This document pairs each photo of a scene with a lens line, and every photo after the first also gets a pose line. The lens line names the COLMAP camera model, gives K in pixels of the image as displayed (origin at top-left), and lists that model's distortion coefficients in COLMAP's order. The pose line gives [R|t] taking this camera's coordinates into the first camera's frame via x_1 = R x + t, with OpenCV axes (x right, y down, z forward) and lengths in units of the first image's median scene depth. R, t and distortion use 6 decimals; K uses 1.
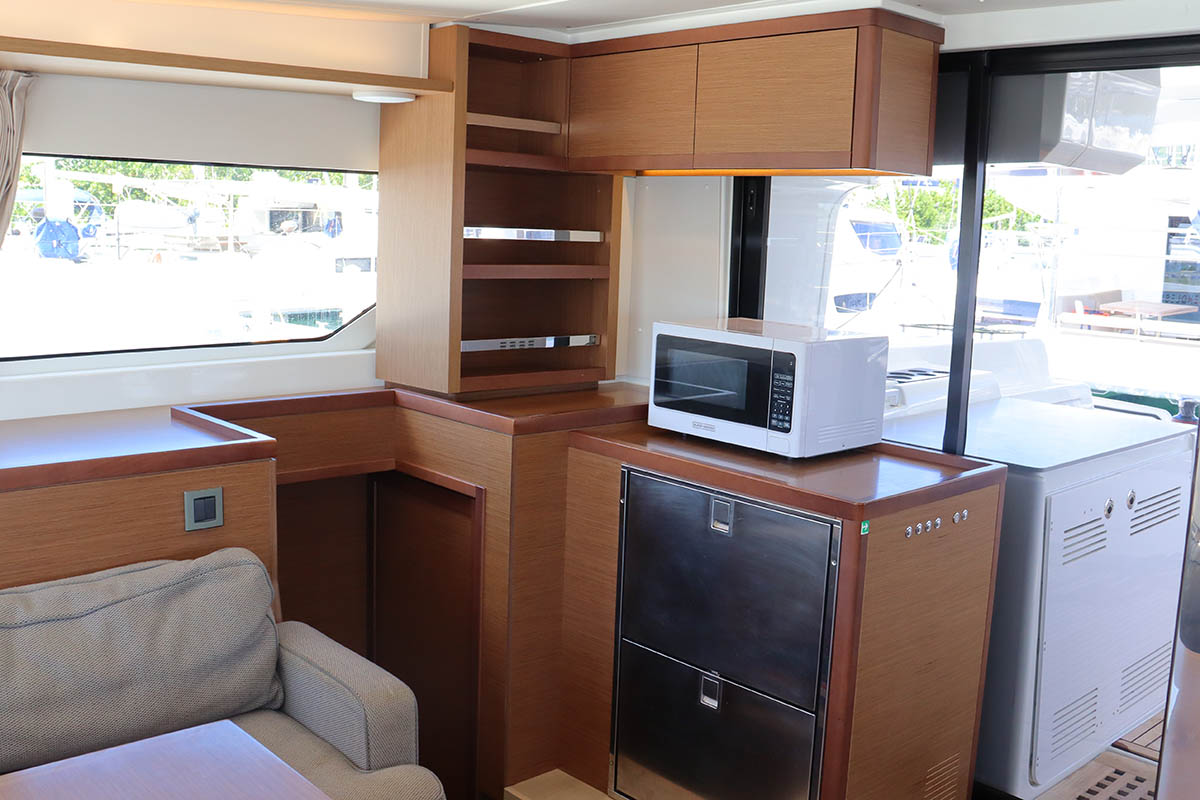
lens RADIAL K [[1166.1, 0, 600.0], [0, 1166.1, 400.0], [0, 0, 1]] dist [-0.172640, 0.146764]
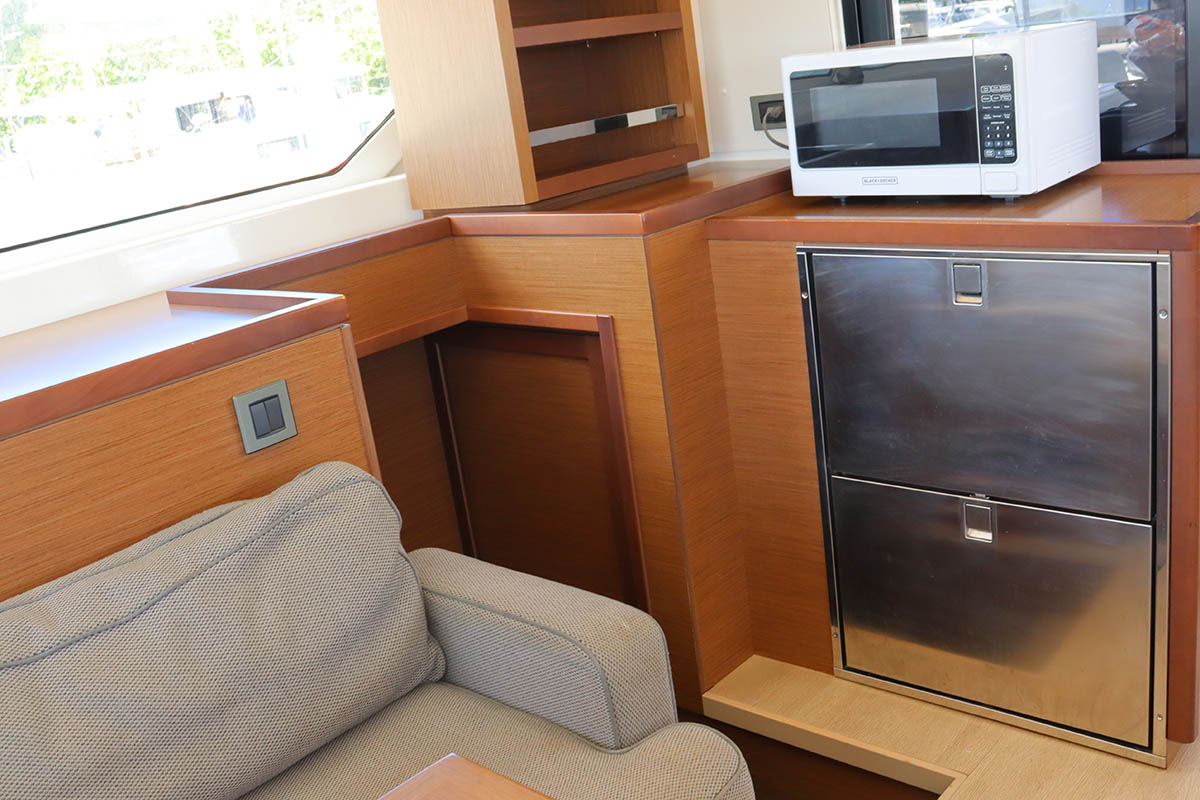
lens RADIAL K [[1166.1, 0, 600.0], [0, 1166.1, 400.0], [0, 0, 1]] dist [-0.172640, 0.146764]
pose [[0.980568, -0.194397, 0.026367, -0.144253], [0.189006, 0.972161, 0.138490, 0.025128], [-0.052555, -0.130816, 0.990013, 0.274561]]
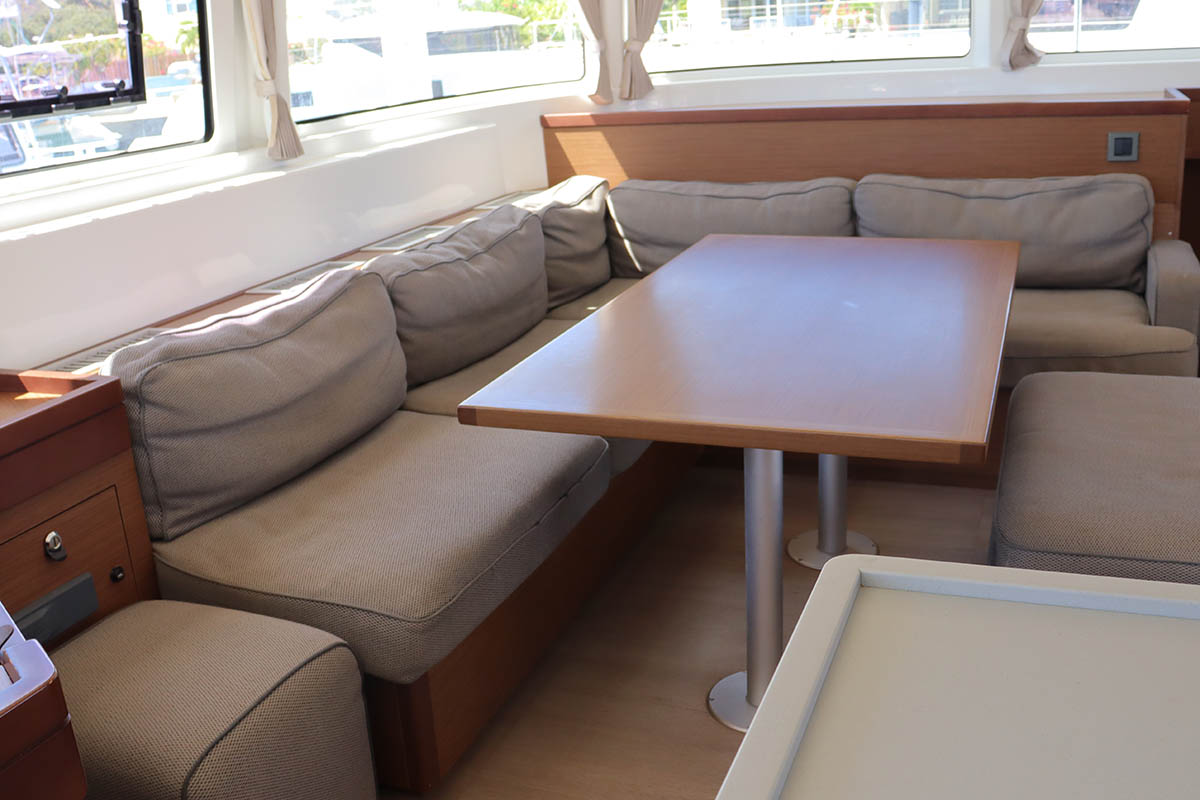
lens RADIAL K [[1166.1, 0, 600.0], [0, 1166.1, 400.0], [0, 0, 1]] dist [-0.172640, 0.146764]
pose [[0.442555, 0.215162, -0.870546, 0.532257], [-0.053603, 0.975400, 0.213827, 0.116062], [0.895138, -0.047967, 0.443201, -0.161880]]
